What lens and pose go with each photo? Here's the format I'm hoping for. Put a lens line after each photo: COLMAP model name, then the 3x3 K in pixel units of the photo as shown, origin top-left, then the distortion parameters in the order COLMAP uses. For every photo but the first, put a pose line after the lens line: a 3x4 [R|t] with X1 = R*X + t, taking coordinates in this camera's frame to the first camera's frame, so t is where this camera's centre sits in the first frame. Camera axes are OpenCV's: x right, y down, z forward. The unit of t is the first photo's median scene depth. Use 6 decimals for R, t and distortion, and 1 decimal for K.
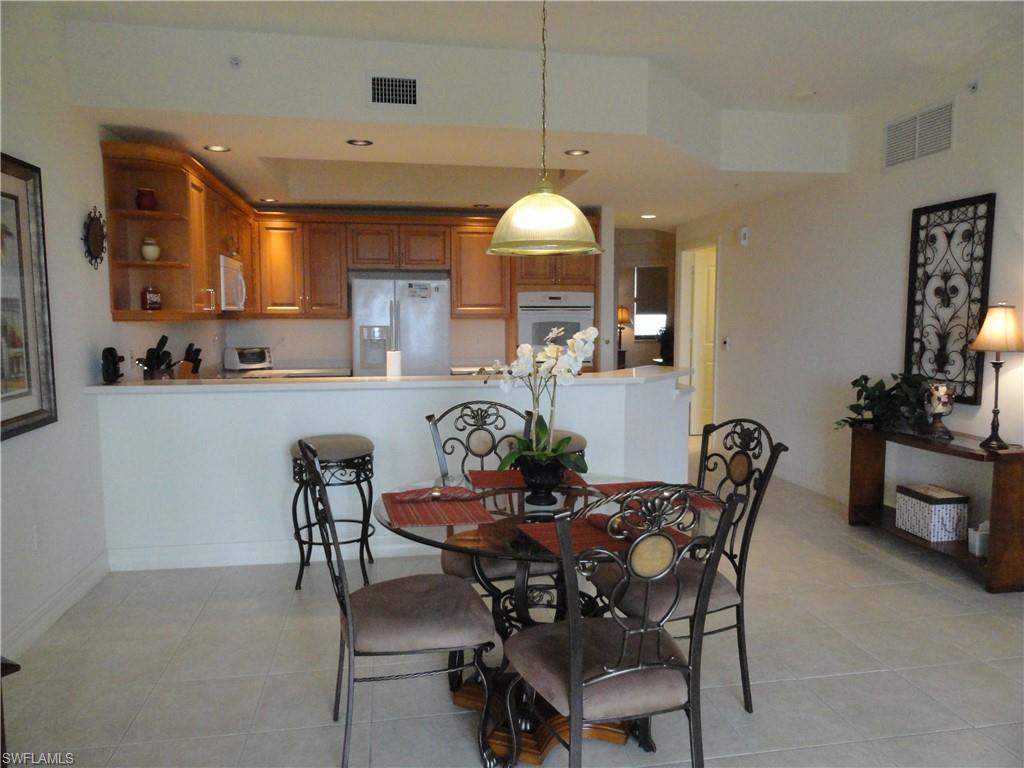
lens RADIAL K [[716.0, 0, 514.2], [0, 716.0, 381.7], [0, 0, 1]] dist [0.000948, 0.003608]
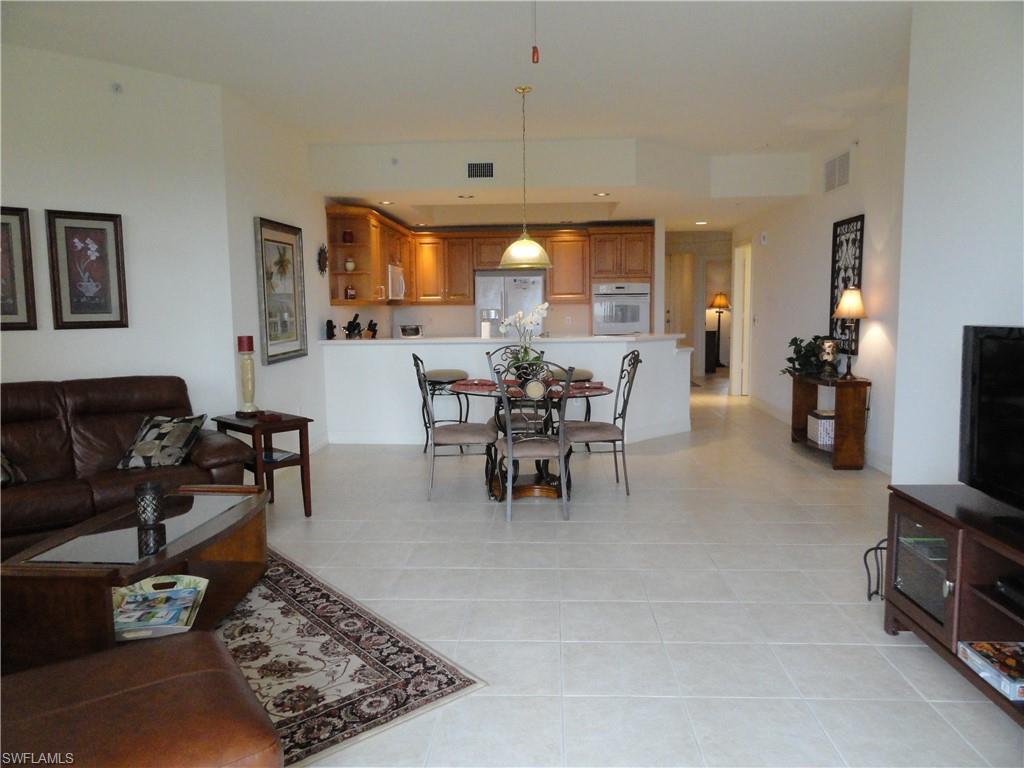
lens RADIAL K [[716.0, 0, 514.2], [0, 716.0, 381.7], [0, 0, 1]] dist [0.000948, 0.003608]
pose [[0.973463, 0.012996, -0.228473, 0.270122], [-0.009772, 0.999836, 0.015234, 0.067152], [0.228634, -0.012597, 0.973431, -0.580304]]
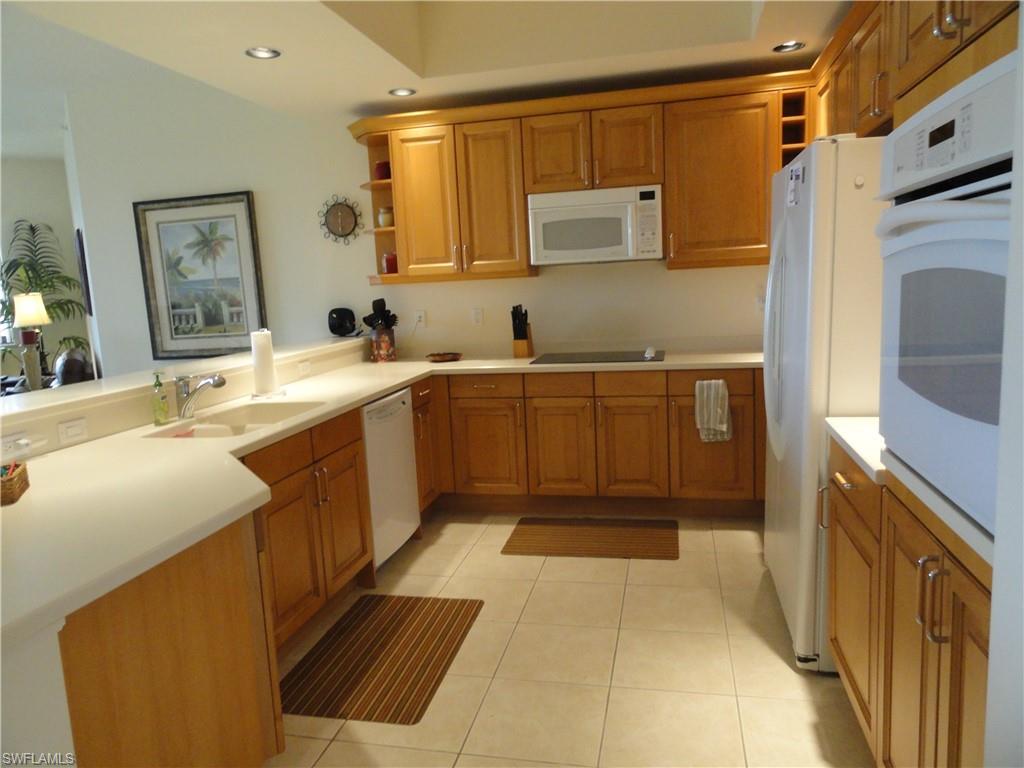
lens RADIAL K [[716.0, 0, 514.2], [0, 716.0, 381.7], [0, 0, 1]] dist [0.000948, 0.003608]
pose [[-0.390970, 0.146687, -0.908639, 0.404233], [-0.036275, 0.983996, 0.174461, -0.128578], [0.919688, 0.101170, -0.379391, 1.513886]]
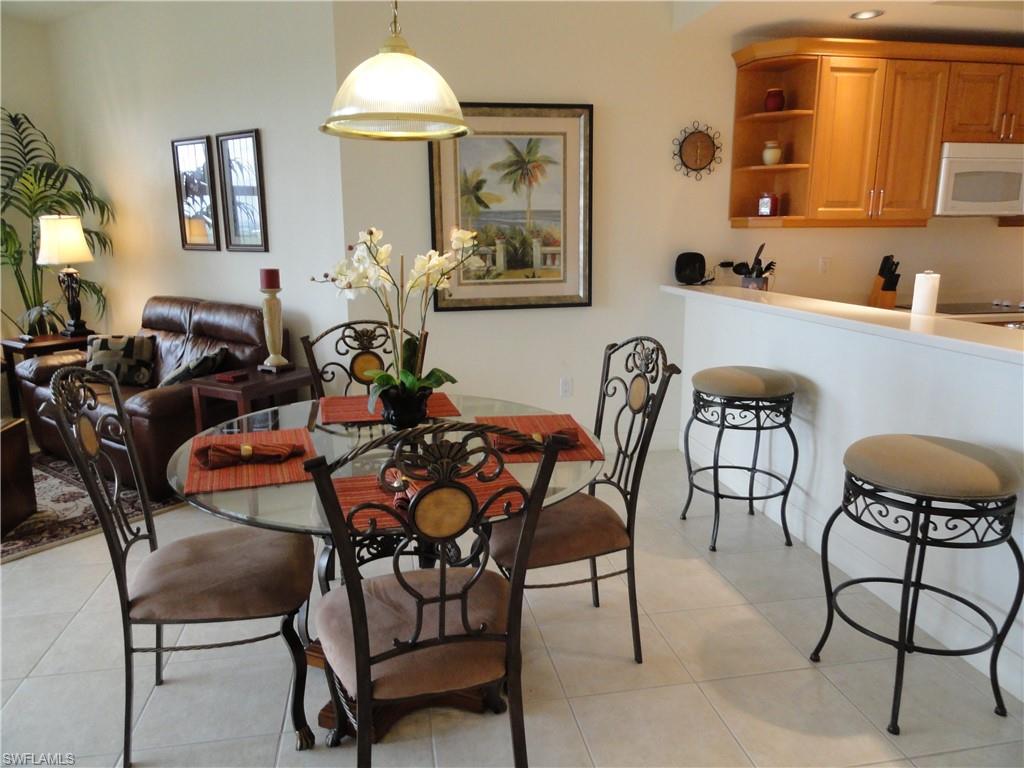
lens RADIAL K [[716.0, 0, 514.2], [0, 716.0, 381.7], [0, 0, 1]] dist [0.000948, 0.003608]
pose [[-0.000484, 0.206253, -0.978498, 0.476968], [-0.089173, 0.974591, 0.205474, -0.047472], [0.996016, 0.087355, 0.017921, 0.621297]]
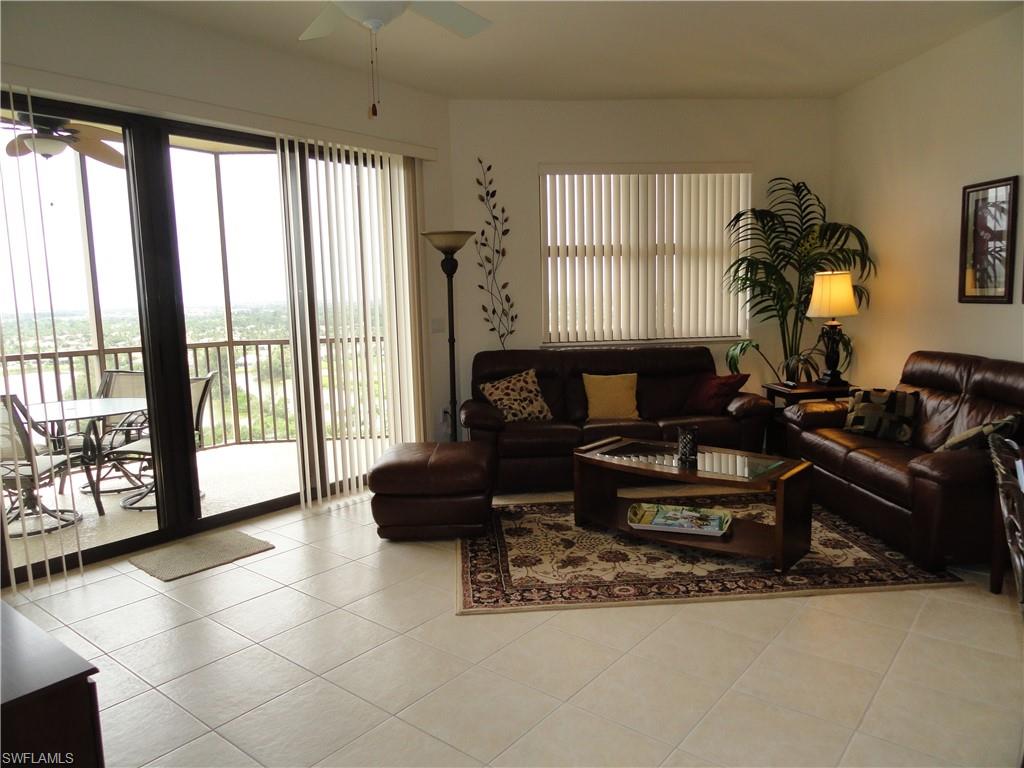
lens RADIAL K [[716.0, 0, 514.2], [0, 716.0, 381.7], [0, 0, 1]] dist [0.000948, 0.003608]
pose [[-0.758519, 0.099128, -0.644068, 0.504493], [-0.033132, 0.981218, 0.190038, -0.036322], [0.650808, 0.165486, -0.740988, 0.482976]]
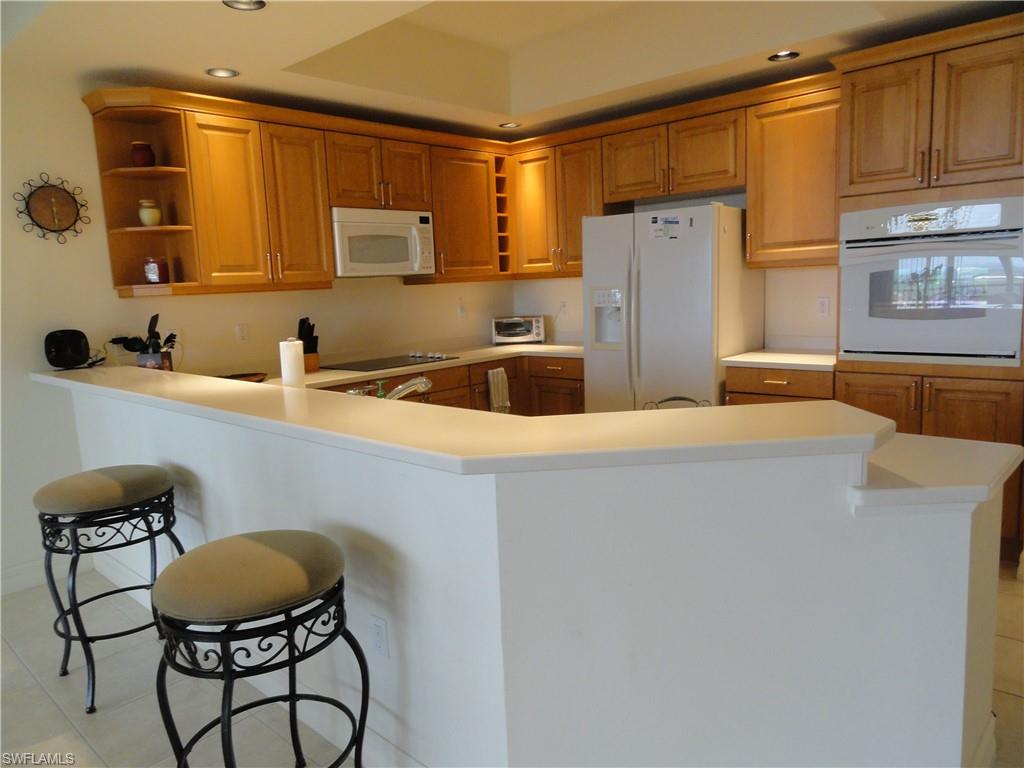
lens RADIAL K [[716.0, 0, 514.2], [0, 716.0, 381.7], [0, 0, 1]] dist [0.000948, 0.003608]
pose [[0.597194, 0.086826, -0.797383, 0.428026], [-0.030143, 0.995851, 0.085861, -0.065934], [0.801530, -0.027240, 0.597334, 0.781258]]
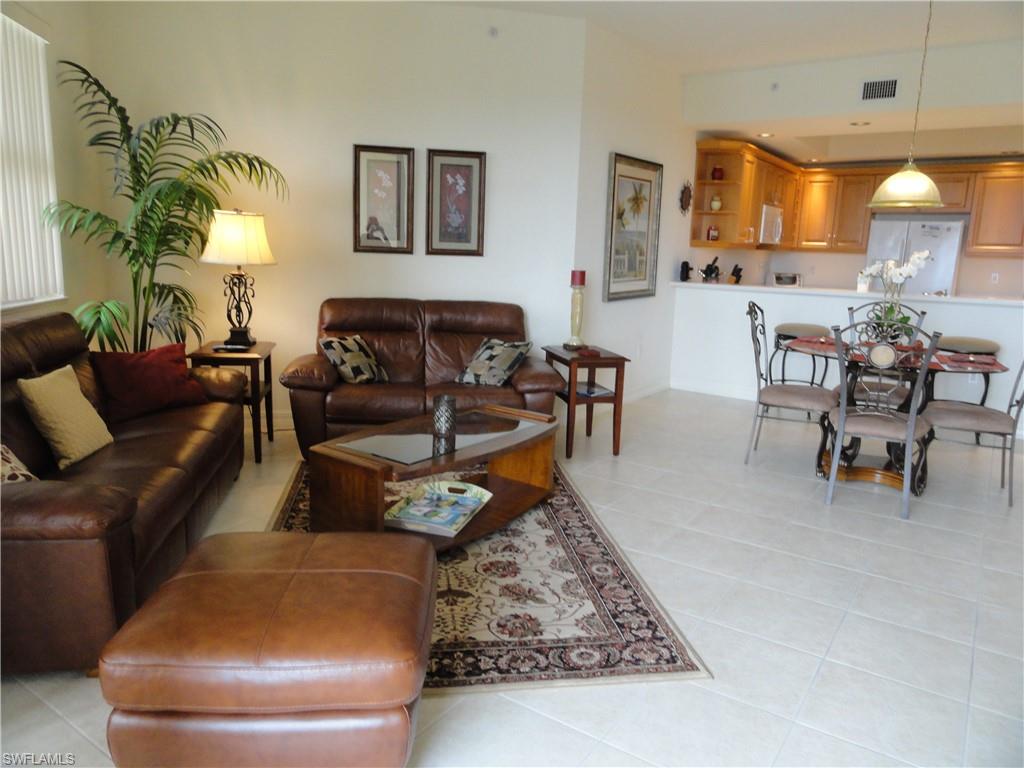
lens RADIAL K [[716.0, 0, 514.2], [0, 716.0, 381.7], [0, 0, 1]] dist [0.000948, 0.003608]
pose [[0.710379, 0.152564, -0.687085, 0.337840], [-0.097331, 0.988138, 0.118781, 0.066625], [0.697057, -0.017505, 0.716802, -0.485404]]
